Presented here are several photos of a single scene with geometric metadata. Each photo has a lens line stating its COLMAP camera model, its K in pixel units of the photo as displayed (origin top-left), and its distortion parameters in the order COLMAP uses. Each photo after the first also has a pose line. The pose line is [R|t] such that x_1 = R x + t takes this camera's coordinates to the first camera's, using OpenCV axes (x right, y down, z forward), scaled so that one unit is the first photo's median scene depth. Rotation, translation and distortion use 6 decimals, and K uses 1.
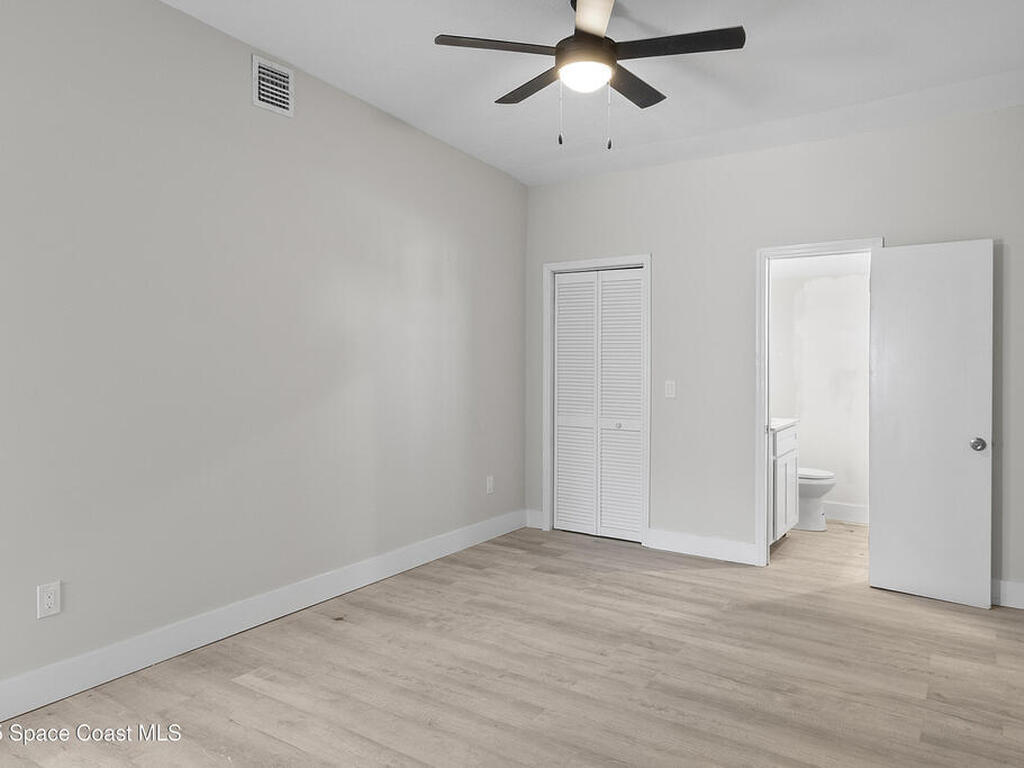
lens RADIAL K [[703.8, 0, 502.2], [0, 703.8, 361.1], [0, 0, 1]] dist [0.012643, -0.007667]
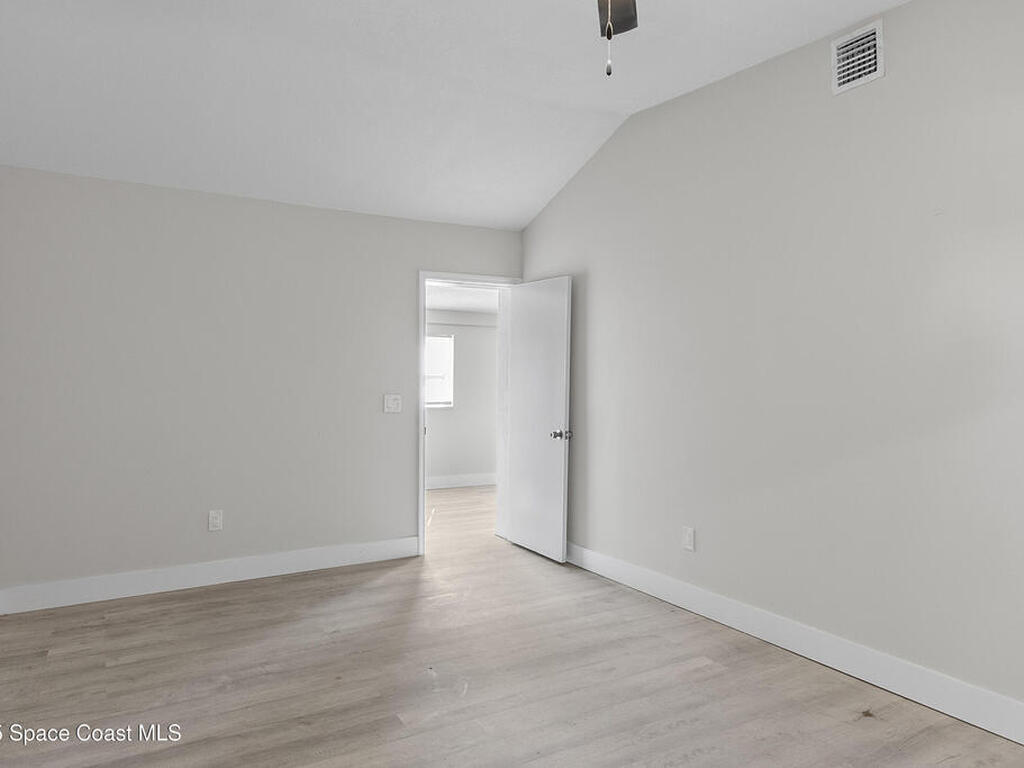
lens RADIAL K [[703.8, 0, 511.1], [0, 703.8, 380.6], [0, 0, 1]] dist [0.012643, -0.007667]
pose [[-0.415099, 0.021946, -0.909512, 0.858647], [-0.001638, 0.999689, 0.024870, -0.025295], [0.909775, 0.011813, -0.414934, 1.315790]]
